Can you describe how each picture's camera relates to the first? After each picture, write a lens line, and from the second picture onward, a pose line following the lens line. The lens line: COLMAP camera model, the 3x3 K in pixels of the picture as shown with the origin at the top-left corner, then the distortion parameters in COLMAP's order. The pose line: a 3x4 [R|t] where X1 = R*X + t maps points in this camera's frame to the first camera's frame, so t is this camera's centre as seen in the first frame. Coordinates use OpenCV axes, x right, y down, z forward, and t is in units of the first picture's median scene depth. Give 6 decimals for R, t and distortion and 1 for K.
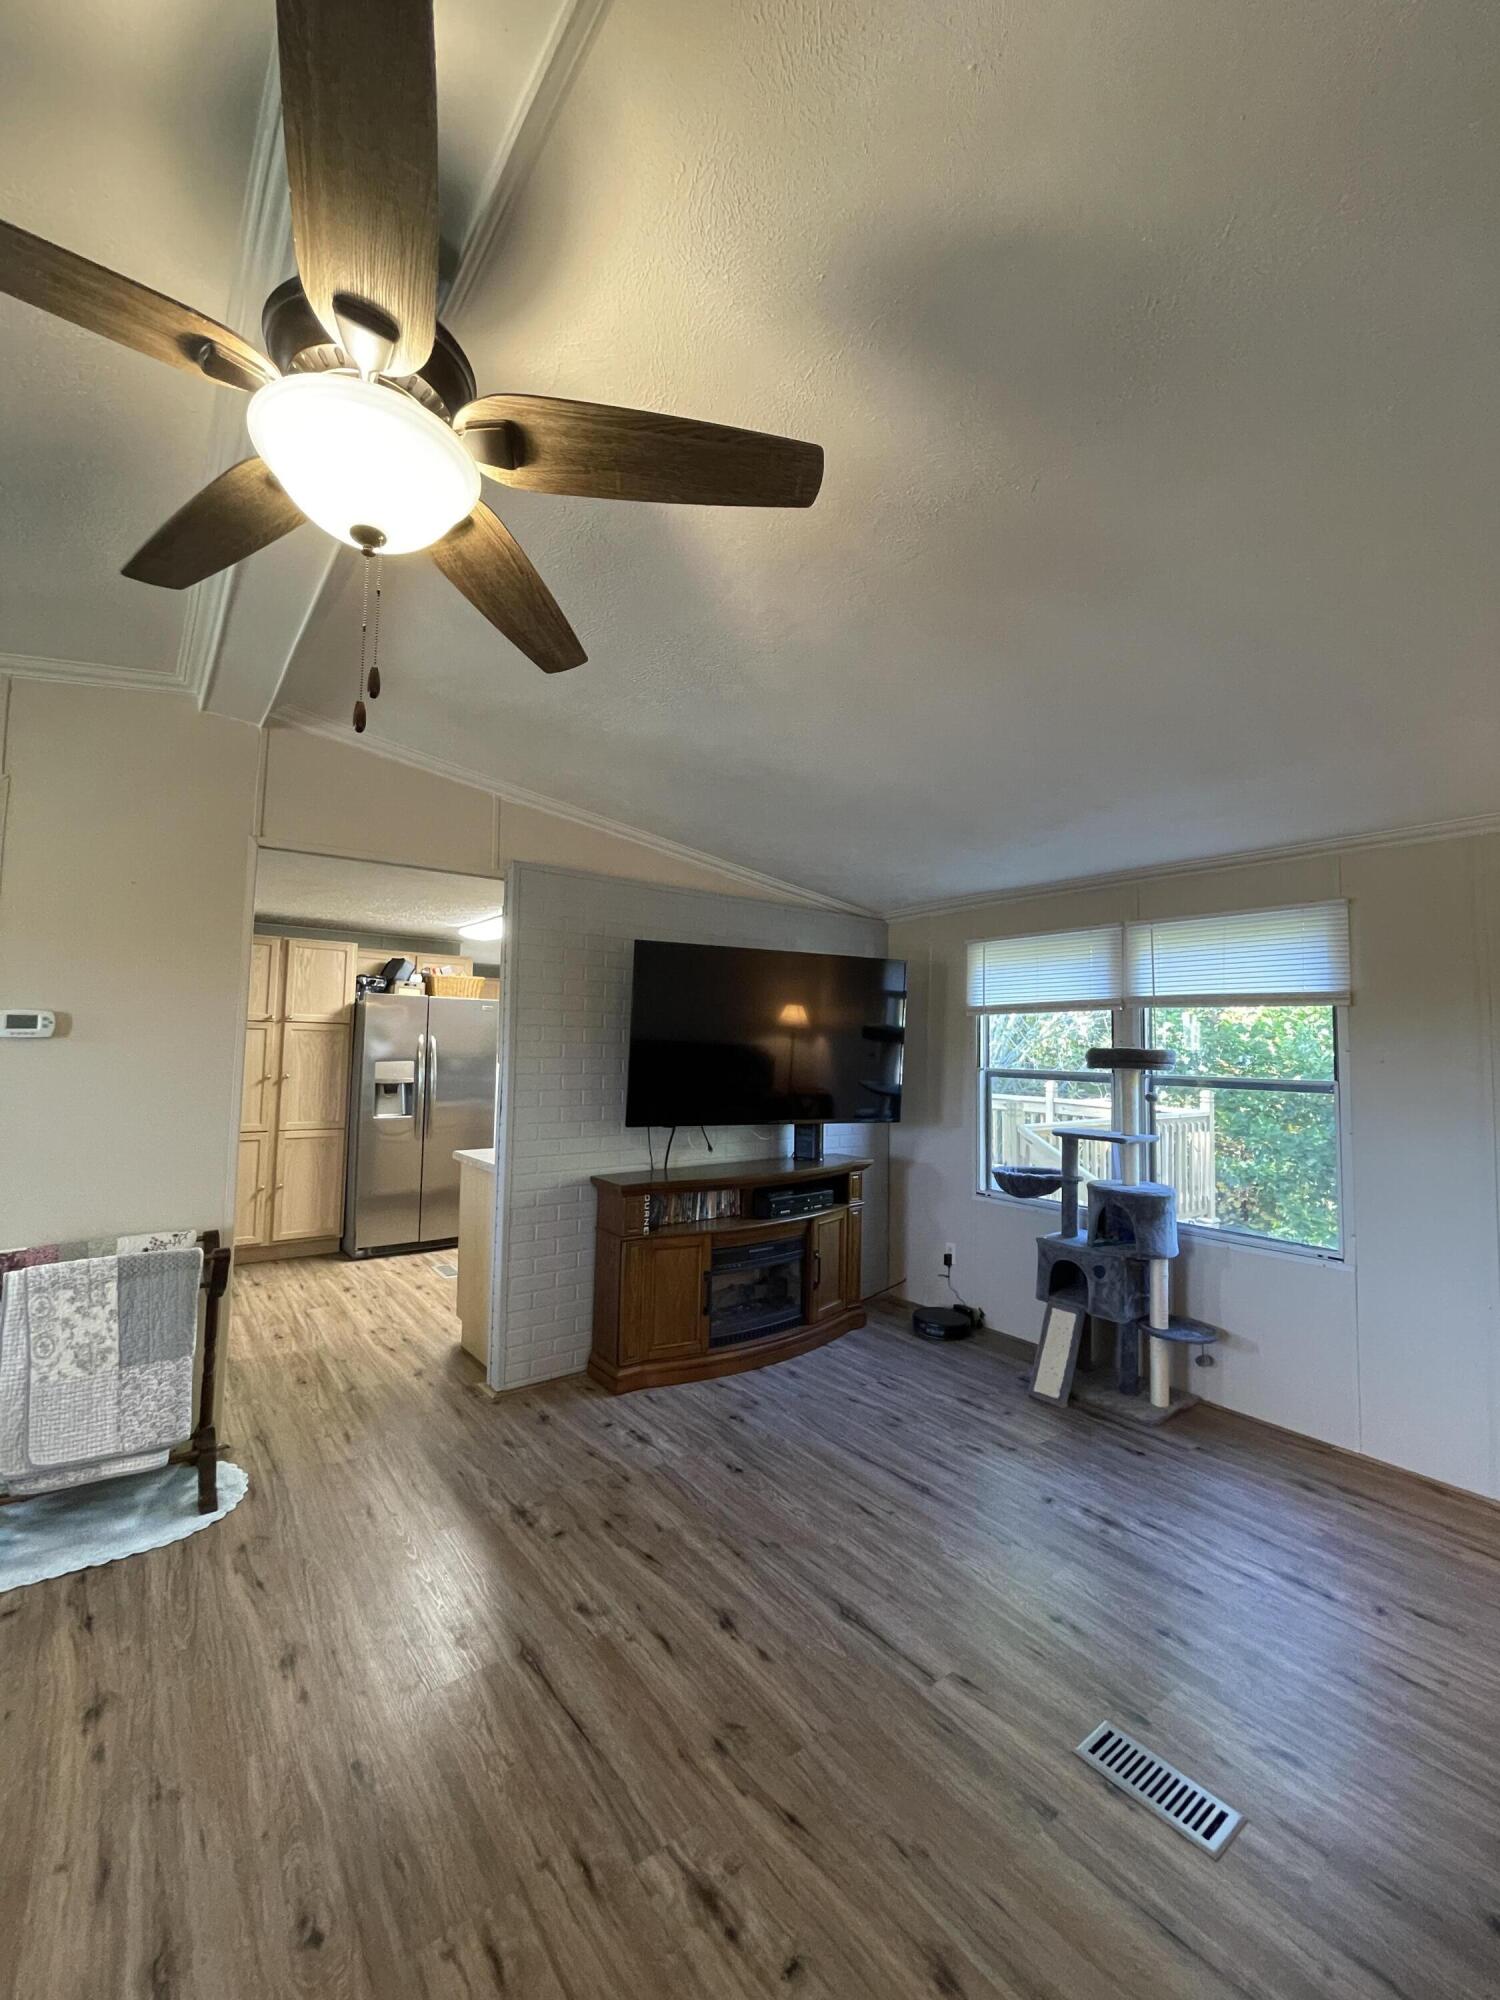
lens RADIAL K [[817.7, 0, 750.0], [0, 817.7, 1000.0], [0, 0, 1]] dist [0.018291, -0.008633]
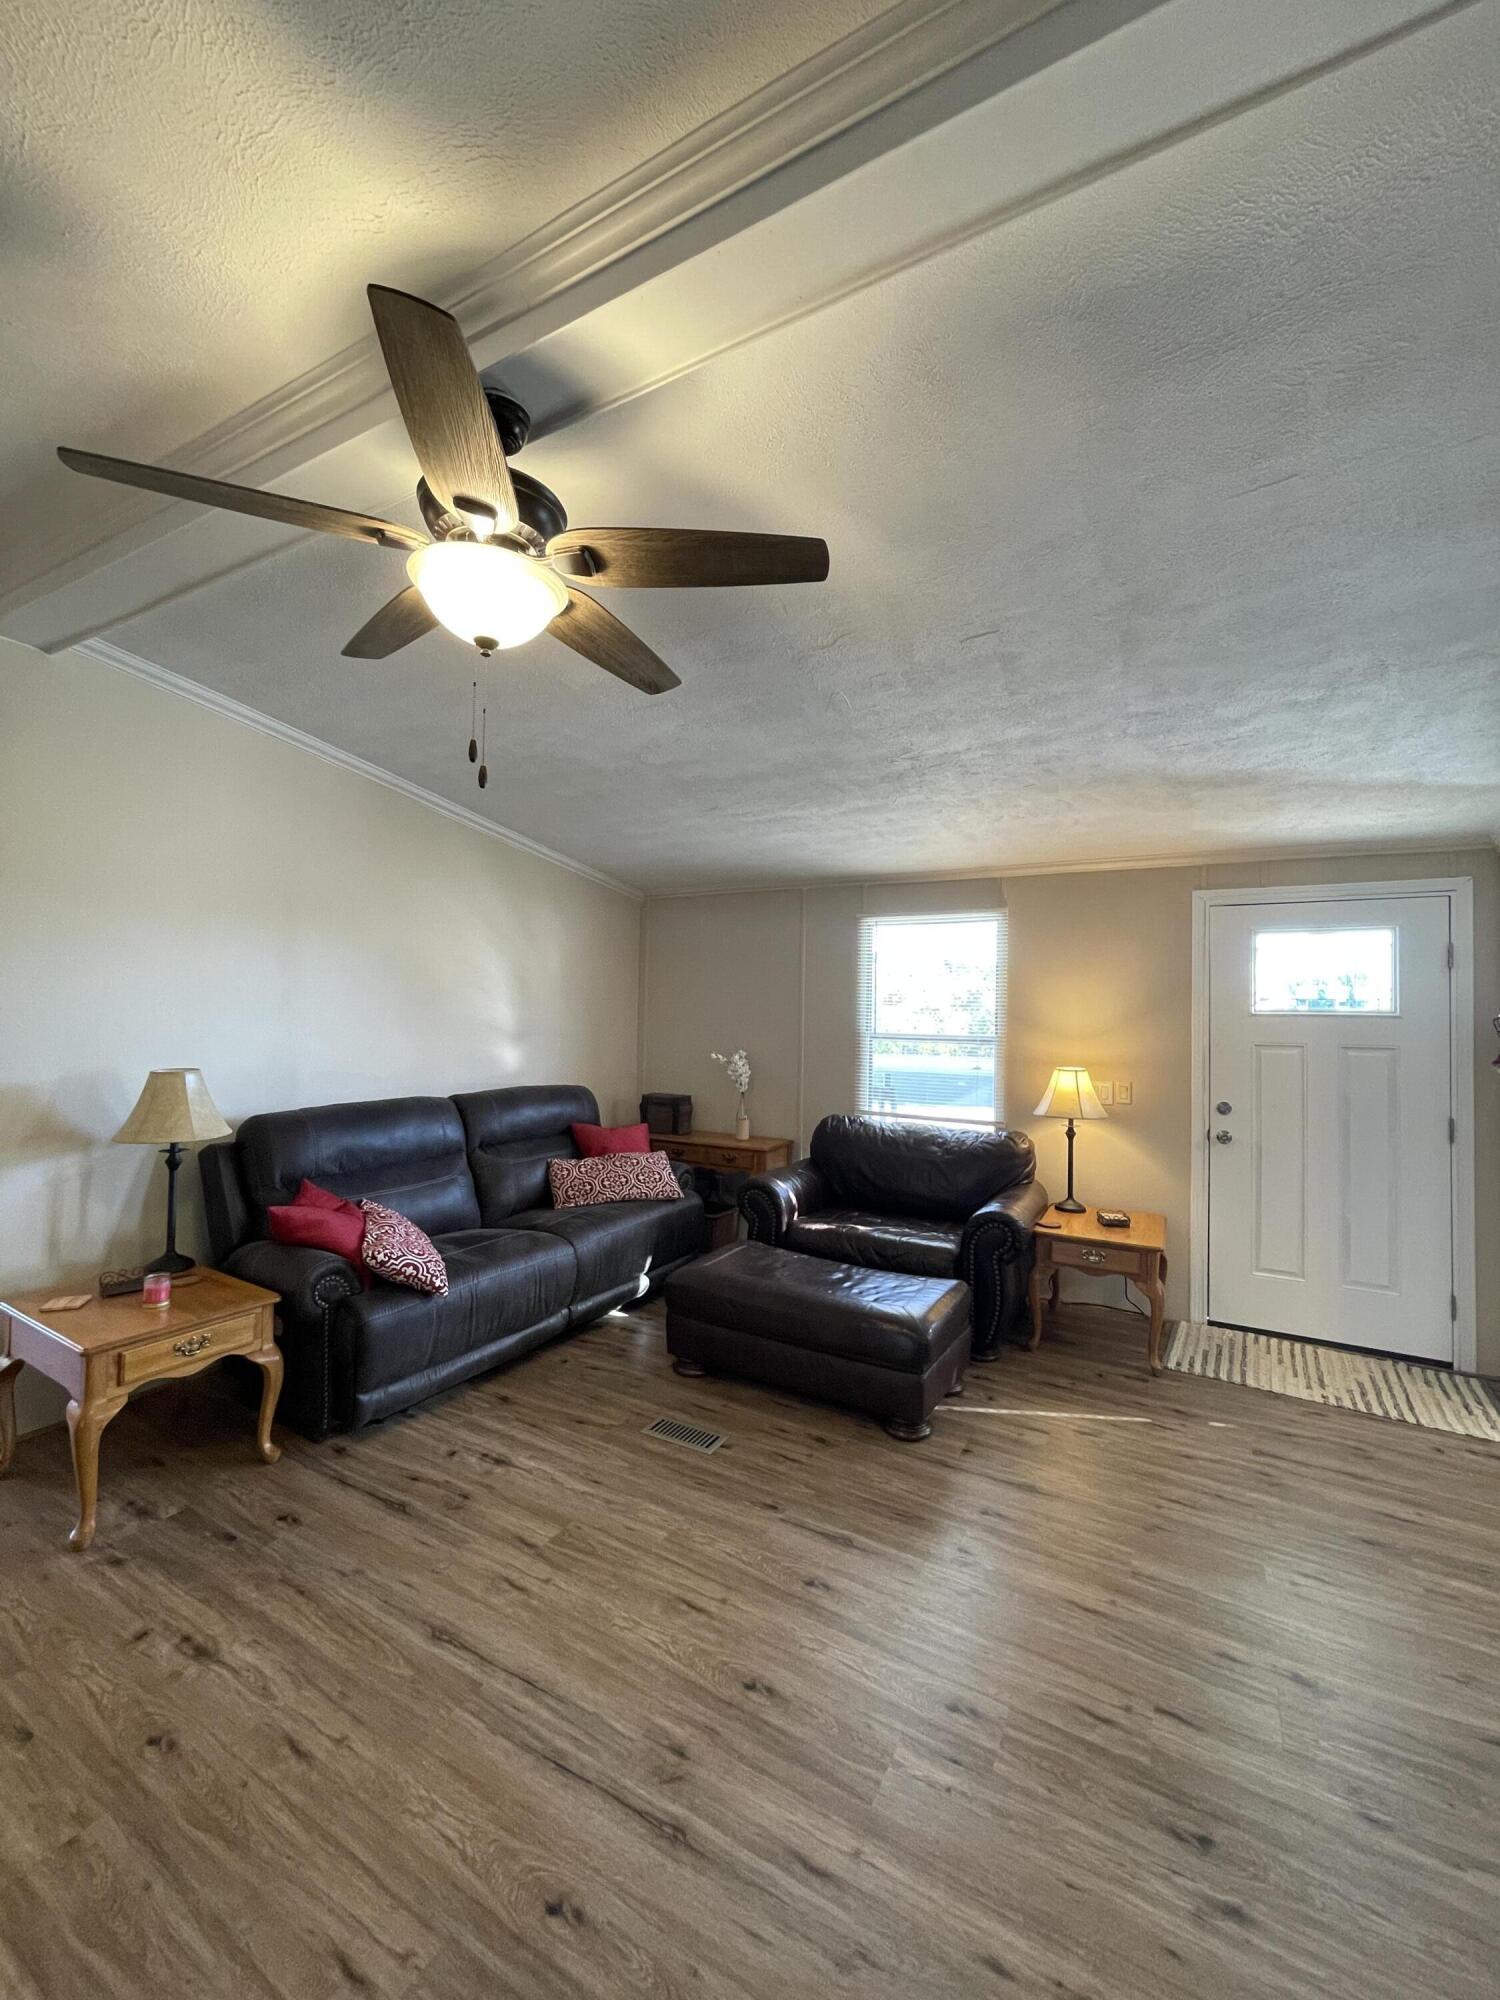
lens RADIAL K [[808.0, 0, 750.0], [0, 808.0, 1000.0], [0, 0, 1]] dist [-0.002802, 0.000360]
pose [[-0.919374, -0.035979, -0.391735, -0.174897], [-0.010651, 0.997720, -0.066638, 0.051796], [0.393240, -0.057093, -0.917662, 1.119305]]
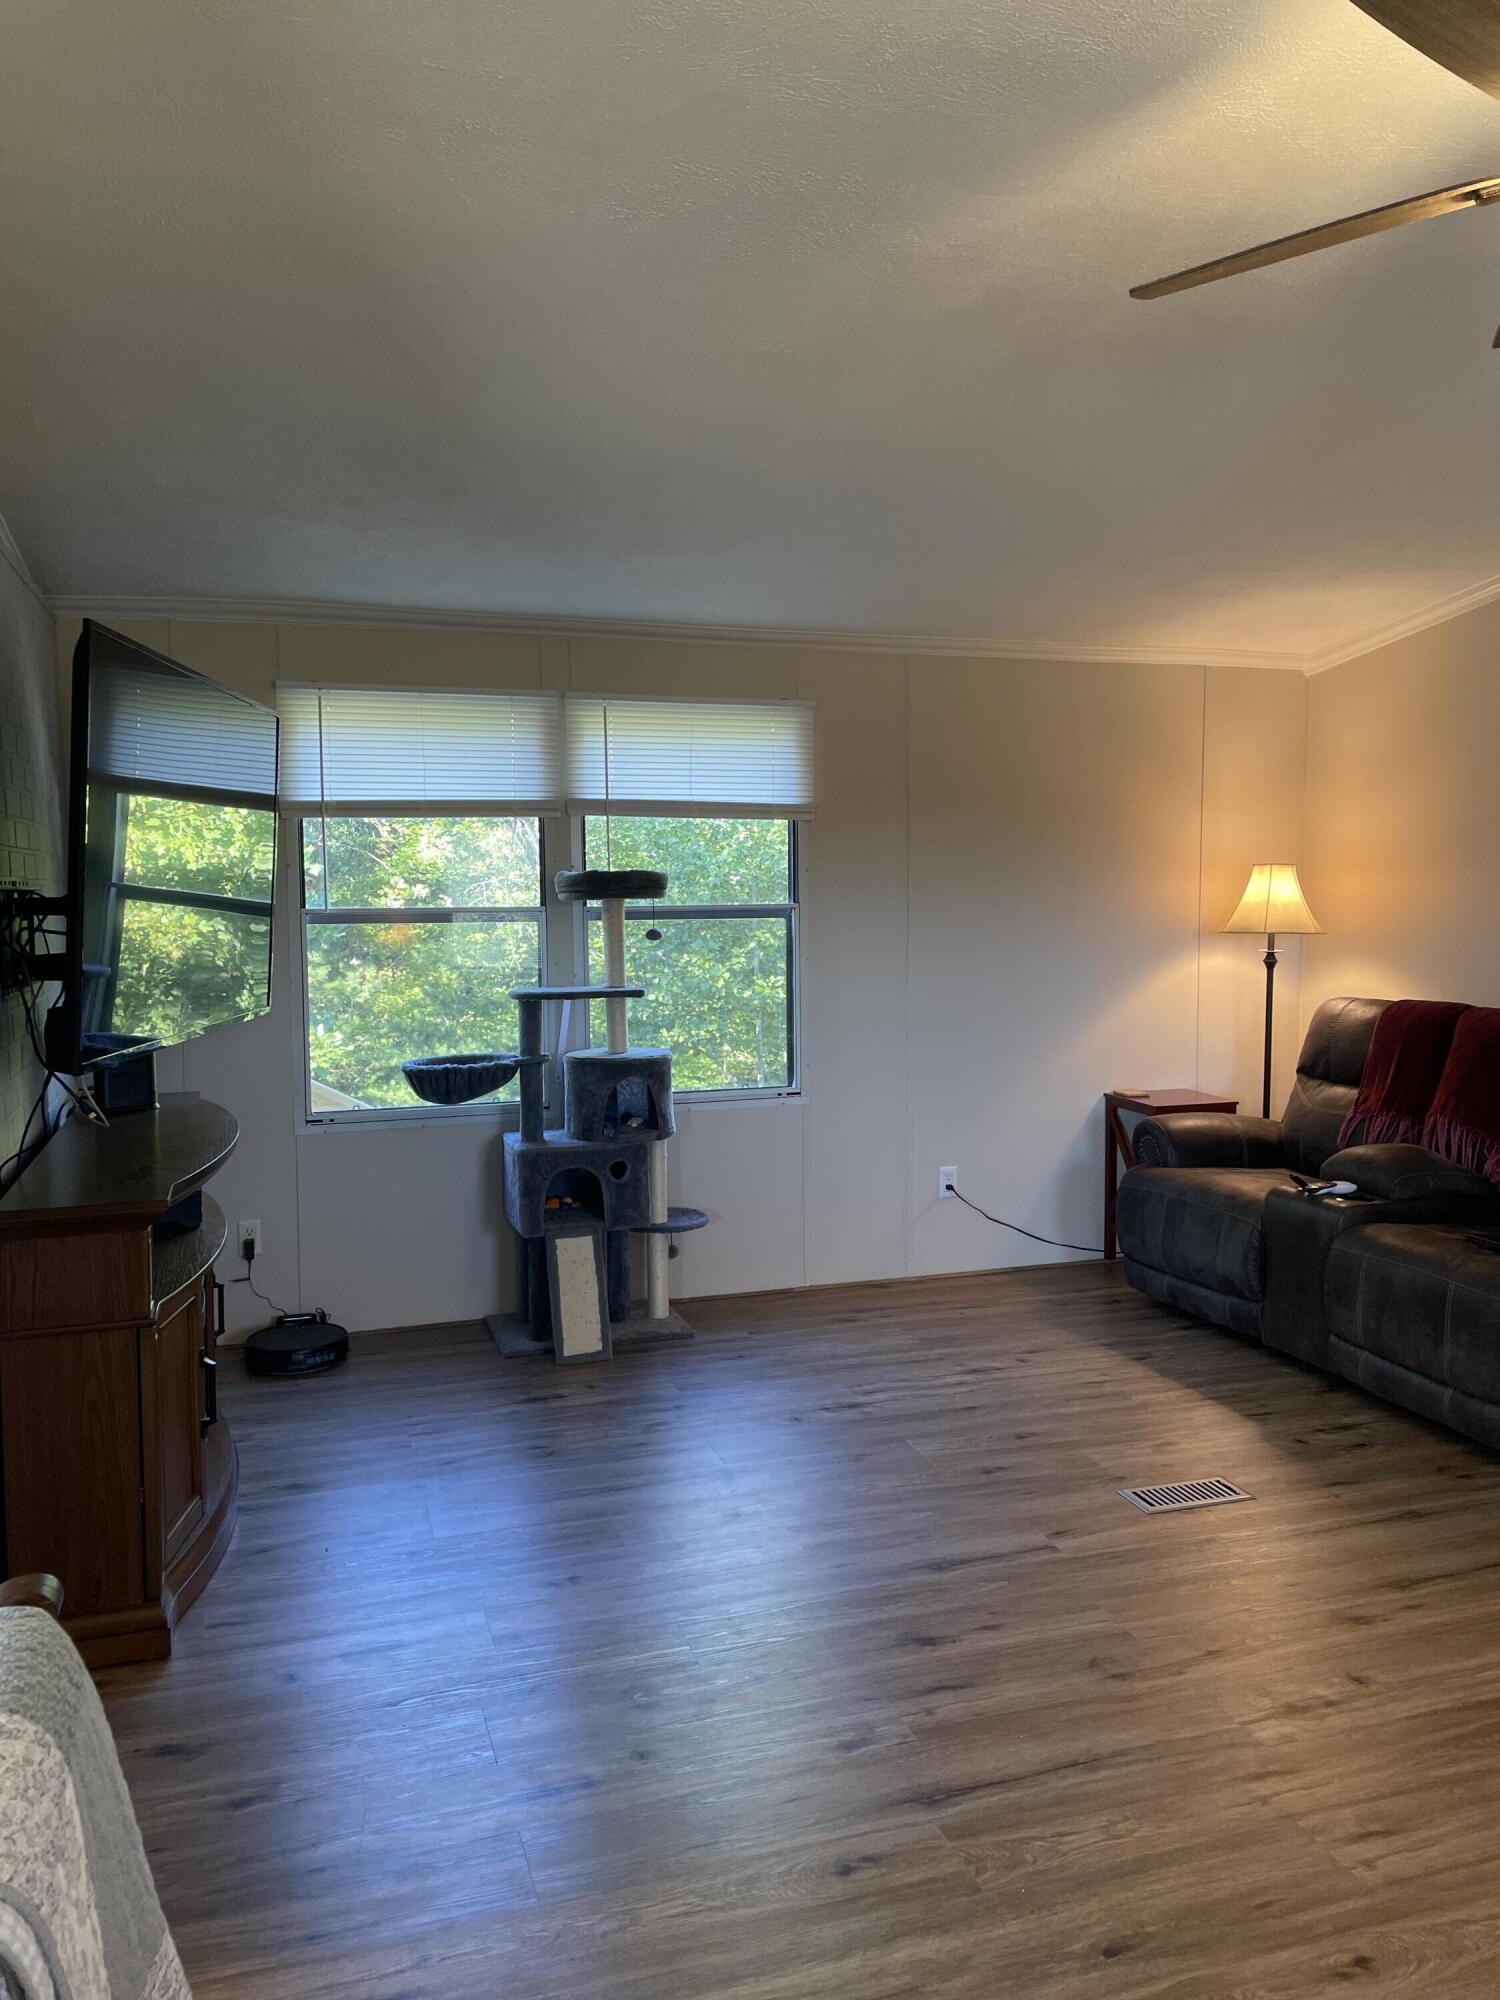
lens RADIAL K [[1508.9, 0, 750.0], [0, 1508.9, 1000.0], [0, 0, 1]] dist [0.028741, -0.046117]
pose [[0.328812, -0.095005, 0.939605, -1.116712], [-0.040578, 0.992587, 0.114562, 0.020153], [-0.943523, -0.075796, 0.322519, 0.632100]]
